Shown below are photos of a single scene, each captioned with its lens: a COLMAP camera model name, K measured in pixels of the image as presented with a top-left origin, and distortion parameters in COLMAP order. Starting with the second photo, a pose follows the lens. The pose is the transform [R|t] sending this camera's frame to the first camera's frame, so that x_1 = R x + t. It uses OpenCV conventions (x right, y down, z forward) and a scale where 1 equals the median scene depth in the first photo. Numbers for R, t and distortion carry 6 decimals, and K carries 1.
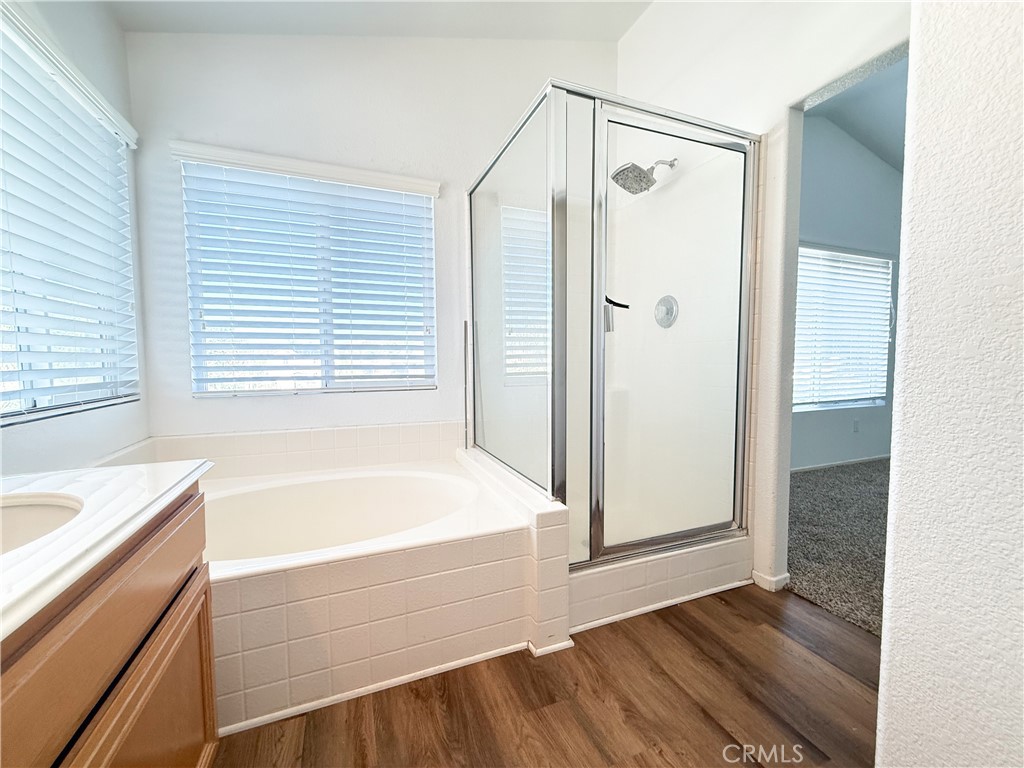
lens RADIAL K [[410.2, 0, 510.7], [0, 410.2, 384.6], [0, 0, 1]] dist [0.000985, 0.000133]
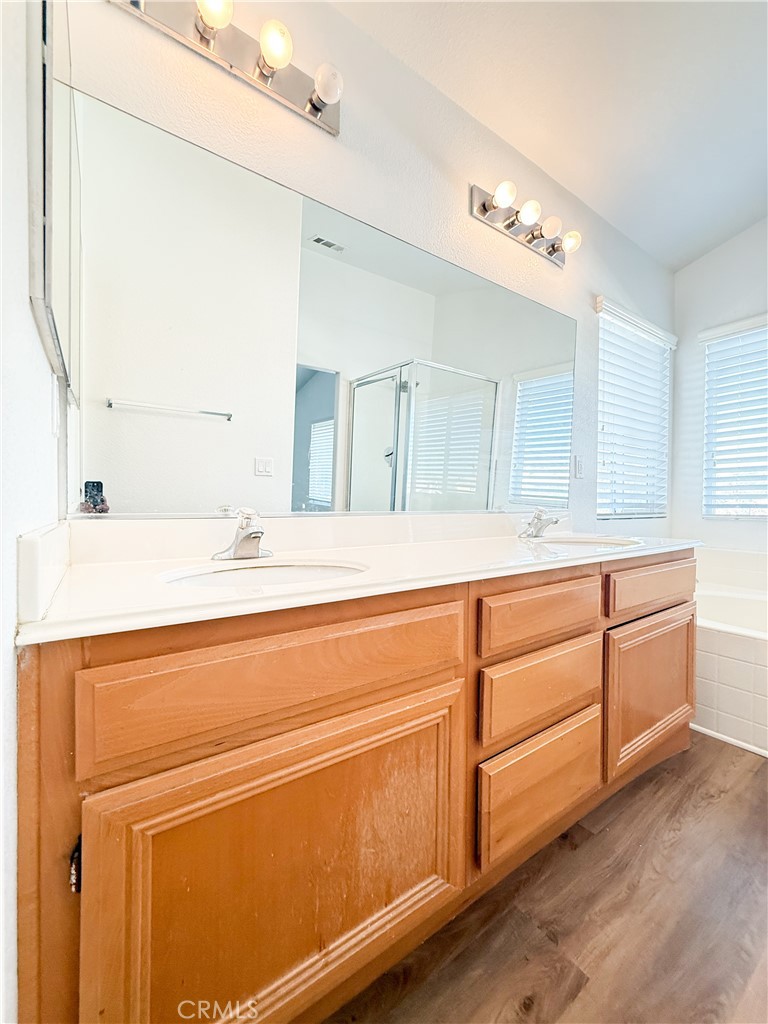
lens RADIAL K [[410.2, 0, 383.2], [0, 410.2, 513.4], [0, 0, 1]] dist [0.000985, 0.000133]
pose [[0.221498, 0.014673, -0.975050, 0.310287], [-0.068071, 0.997680, -0.000450, 0.092309], [0.972782, 0.066472, 0.221983, -0.320078]]
